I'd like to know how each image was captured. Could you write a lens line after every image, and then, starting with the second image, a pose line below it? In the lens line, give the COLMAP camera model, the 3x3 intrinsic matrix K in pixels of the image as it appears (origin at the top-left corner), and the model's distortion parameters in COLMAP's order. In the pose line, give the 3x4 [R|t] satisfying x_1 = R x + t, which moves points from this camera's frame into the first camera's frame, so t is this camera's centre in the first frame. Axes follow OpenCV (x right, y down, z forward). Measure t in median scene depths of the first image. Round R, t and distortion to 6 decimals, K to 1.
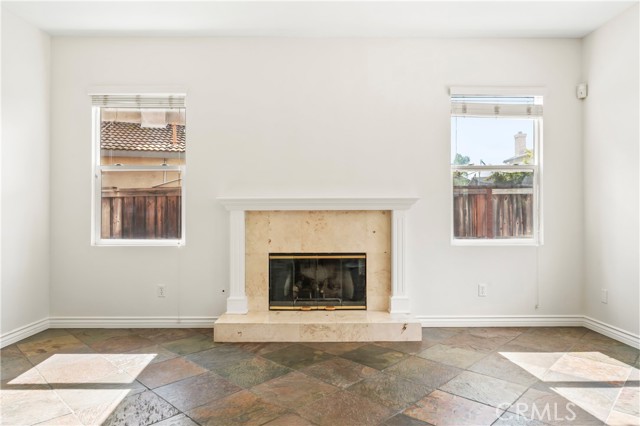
lens RADIAL K [[403.7, 0, 318.1], [0, 403.7, 216.8], [0, 0, 1]] dist [0.000354, 0.002267]
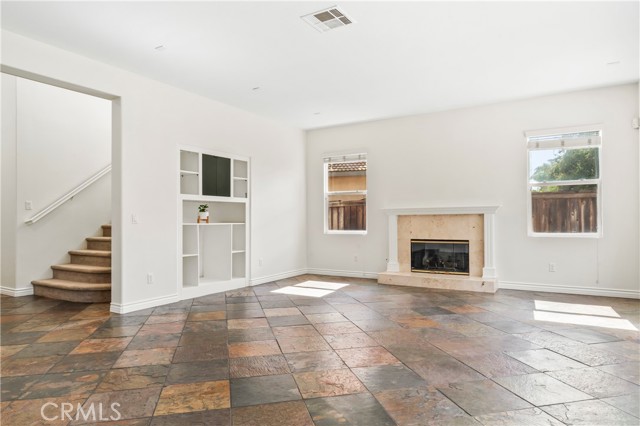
lens RADIAL K [[403.7, 0, 318.0], [0, 403.7, 214.9], [0, 0, 1]] dist [0.000354, 0.002267]
pose [[0.847399, -0.010621, -0.530851, 0.468547], [0.007448, 0.999939, -0.008116, -0.003922], [0.530905, 0.002924, 0.847427, -0.700248]]
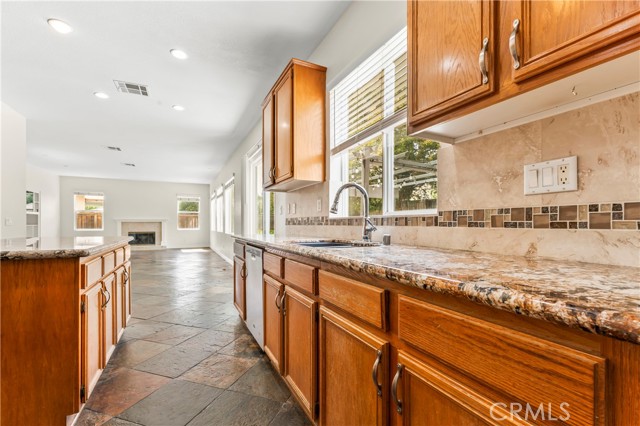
lens RADIAL K [[281.4, 0, 316.6], [0, 281.4, 226.3], [0, 0, 1]] dist [0.001968, -0.000070]
pose [[0.905515, 0.002782, 0.424305, 0.406446], [-0.007298, 0.999933, 0.009018, -0.009239], [-0.424251, -0.011263, 0.905475, -2.475156]]
